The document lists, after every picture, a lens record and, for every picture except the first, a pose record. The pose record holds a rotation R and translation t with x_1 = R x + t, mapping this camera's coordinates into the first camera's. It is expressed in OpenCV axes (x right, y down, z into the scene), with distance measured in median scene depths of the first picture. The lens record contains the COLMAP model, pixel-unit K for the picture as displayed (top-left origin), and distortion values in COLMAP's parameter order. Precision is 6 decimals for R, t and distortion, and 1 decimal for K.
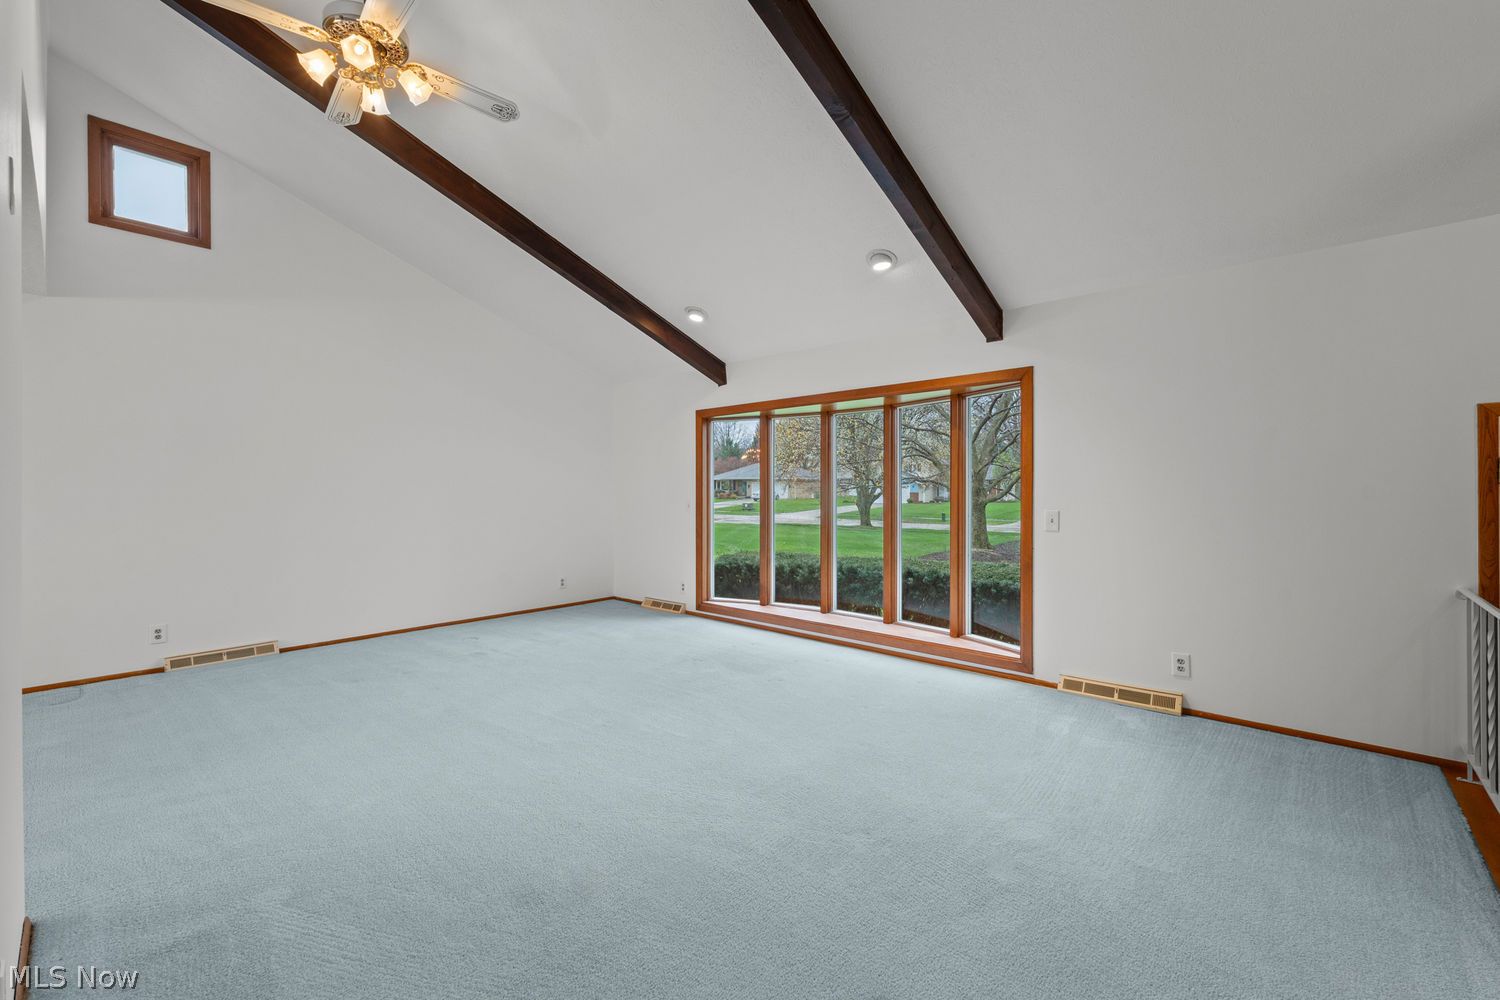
lens RADIAL K [[609.8, 0, 760.8], [0, 609.8, 487.9], [0, 0, 1]] dist [0.006479, -0.003176]
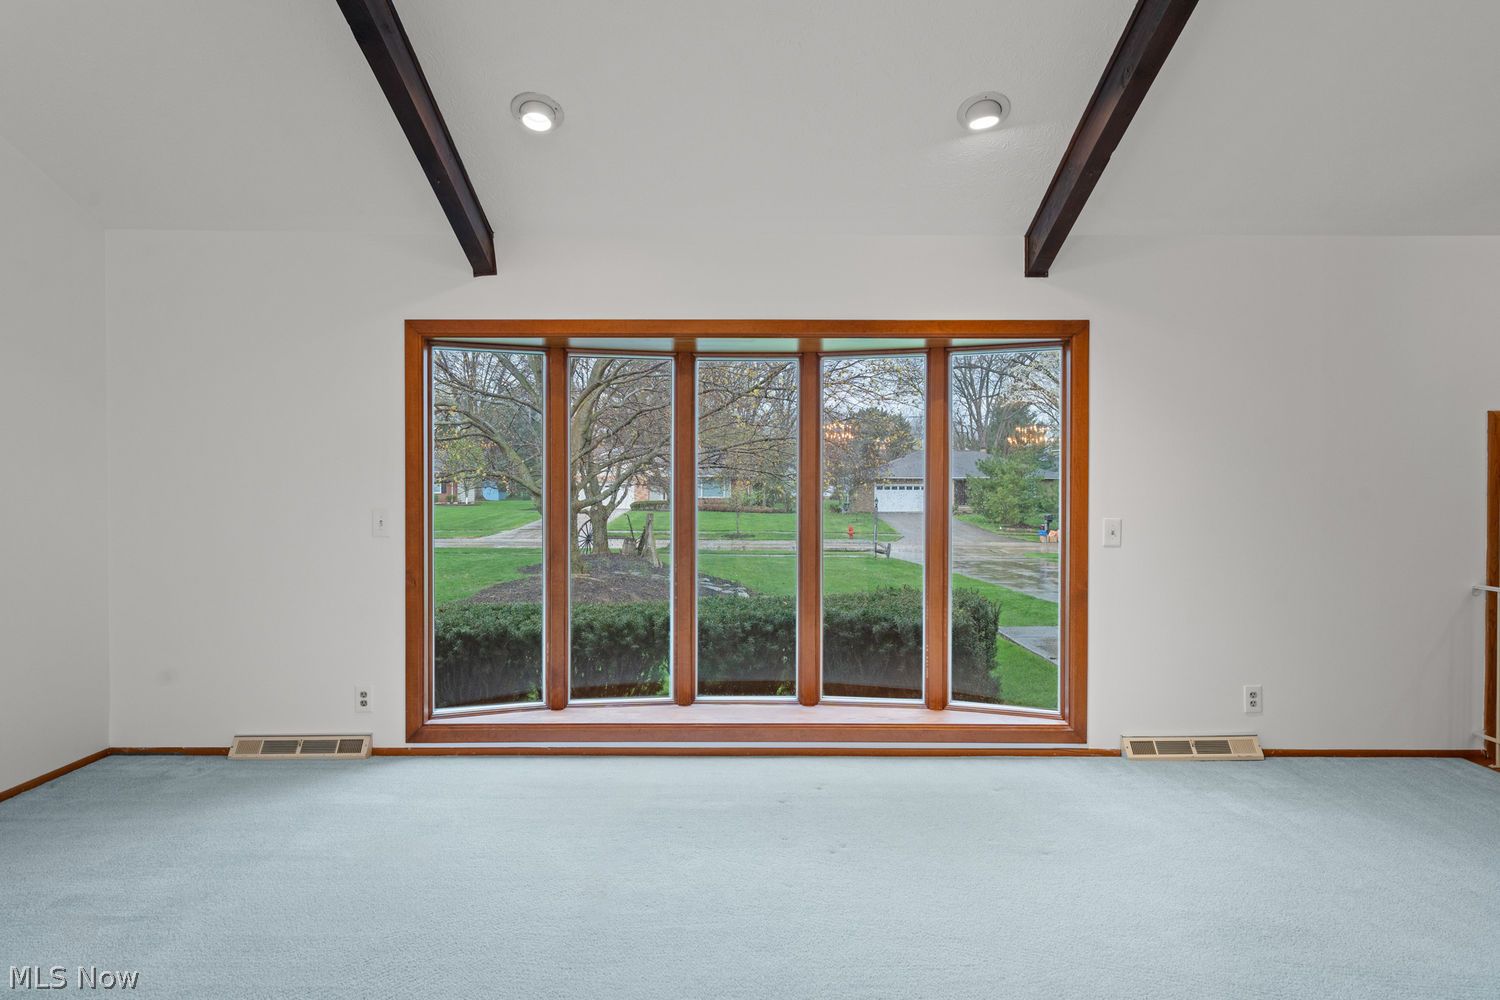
lens RADIAL K [[870.5, 0, 749.7], [0, 870.5, 501.2], [0, 0, 1]] dist [0.009419, 0.000579]
pose [[0.746104, -0.006392, 0.665799, -0.492372], [-0.005318, 0.999865, 0.015559, 0.001468], [-0.665809, -0.015150, 0.745969, 0.444174]]
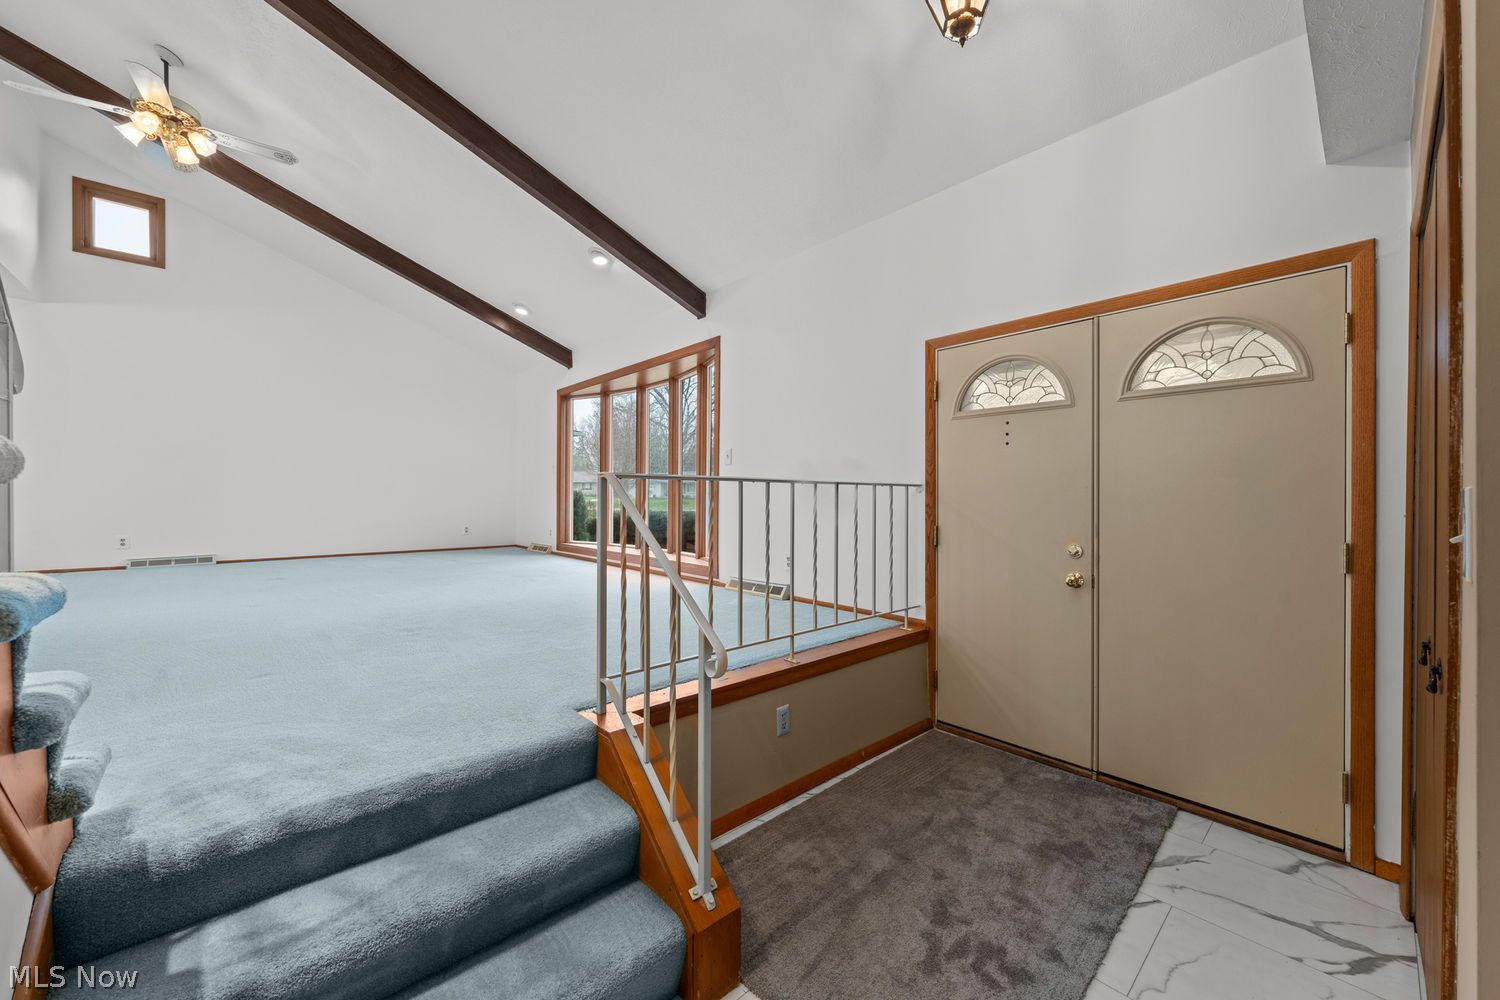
lens RADIAL K [[576.7, 0, 759.5], [0, 576.7, 500.4], [0, 0, 1]] dist [-0.001264, 0.000787]
pose [[0.994273, 0.006030, -0.106703, 0.592118], [-0.005787, 0.999980, 0.002588, 0.125082], [0.106717, -0.001956, 0.994288, -0.160132]]
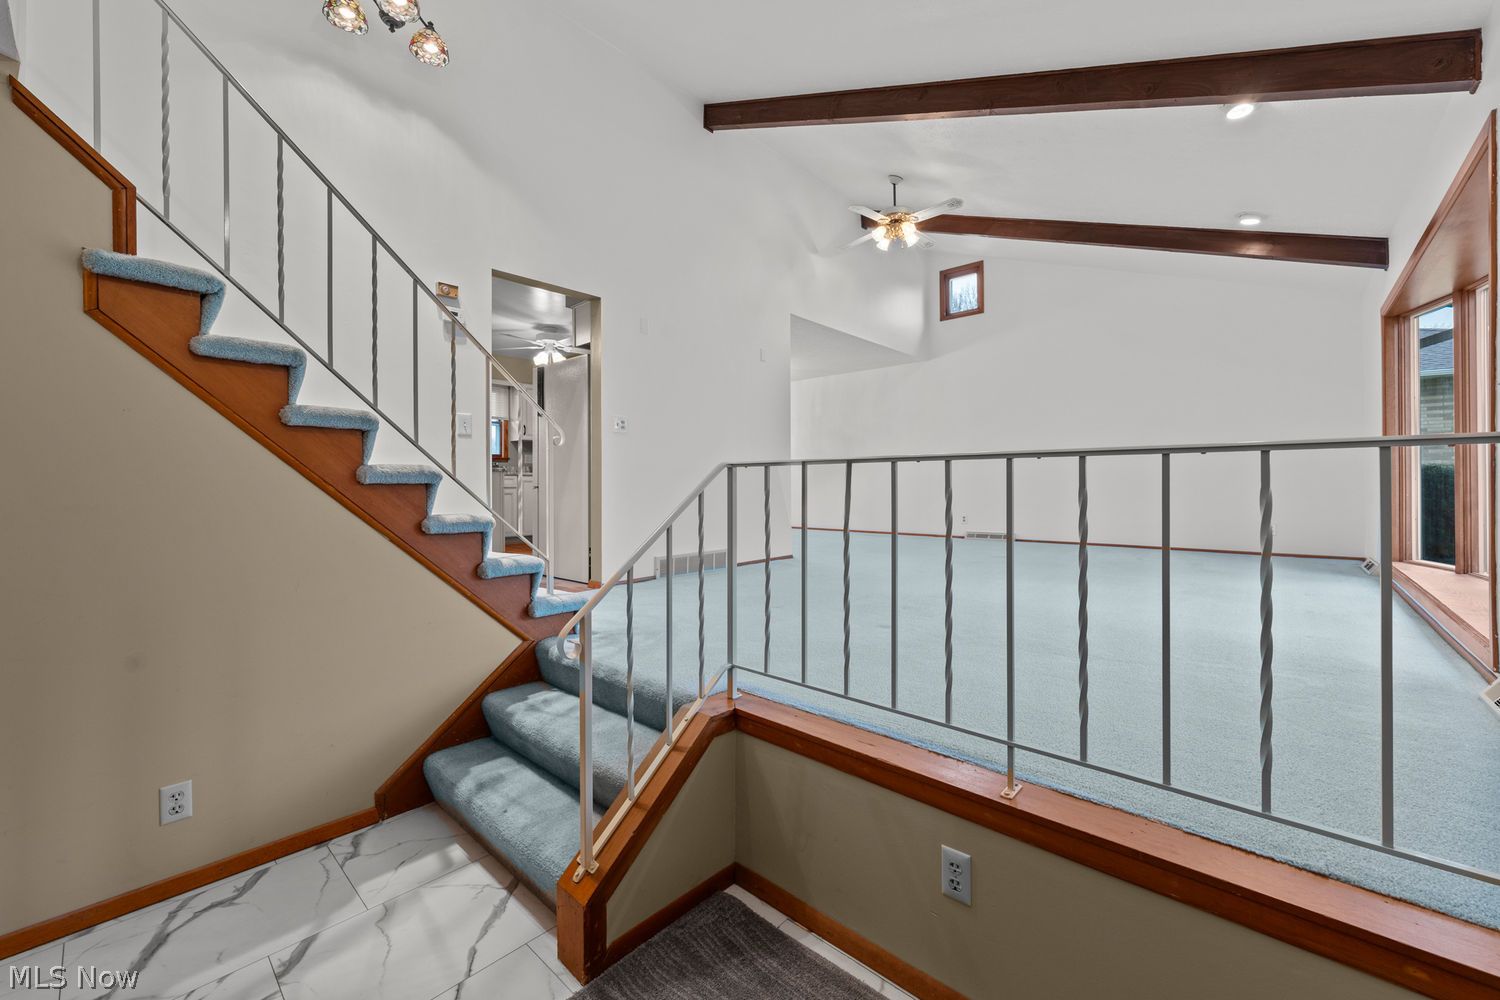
lens RADIAL K [[576.7, 0, 763.7], [0, 576.7, 474.0], [0, 0, 1]] dist [-0.001264, 0.000787]
pose [[-0.009101, -0.007333, -0.999932, 0.882895], [0.008284, 0.999938, -0.007409, 0.118785], [0.999924, -0.008351, -0.009039, 0.302727]]
